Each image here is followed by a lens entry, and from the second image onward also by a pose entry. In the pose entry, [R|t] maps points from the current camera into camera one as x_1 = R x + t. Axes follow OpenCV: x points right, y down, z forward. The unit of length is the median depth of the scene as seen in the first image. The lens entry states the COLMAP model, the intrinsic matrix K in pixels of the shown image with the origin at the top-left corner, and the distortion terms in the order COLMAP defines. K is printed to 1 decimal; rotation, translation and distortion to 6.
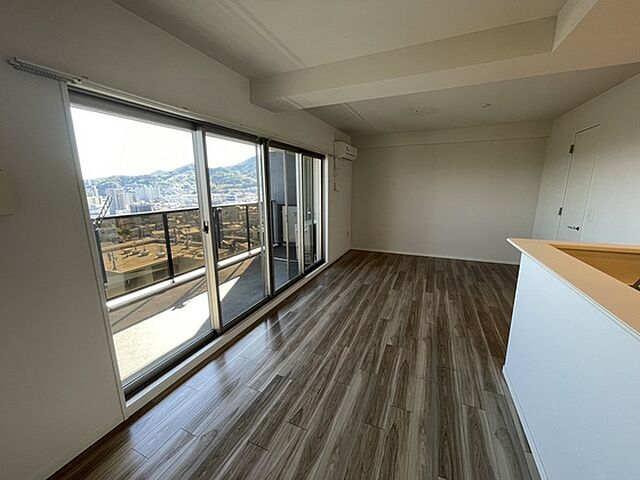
lens RADIAL K [[259.0, 0, 319.5], [0, 259.0, 239.2], [0, 0, 1]] dist [-0.004375, -0.000214]
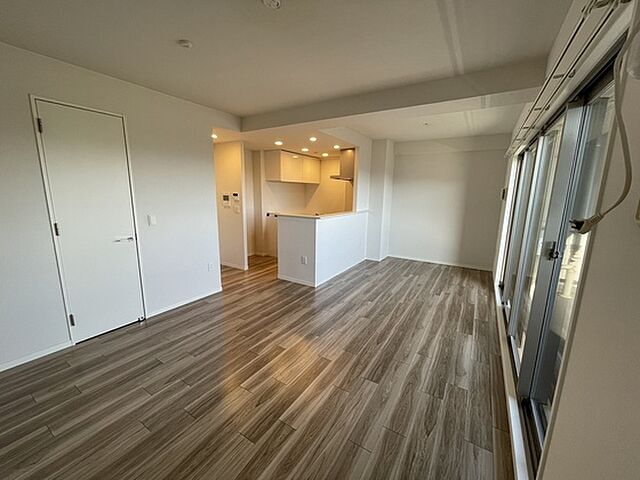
lens RADIAL K [[259.0, 0, 321.8], [0, 259.0, 238.8], [0, 0, 1]] dist [-0.004375, -0.000214]
pose [[-0.990287, -0.034638, 0.134653, 0.291292], [0.018672, 0.926567, 0.375667, -0.369754], [-0.137777, 0.374532, -0.916920, 1.814724]]
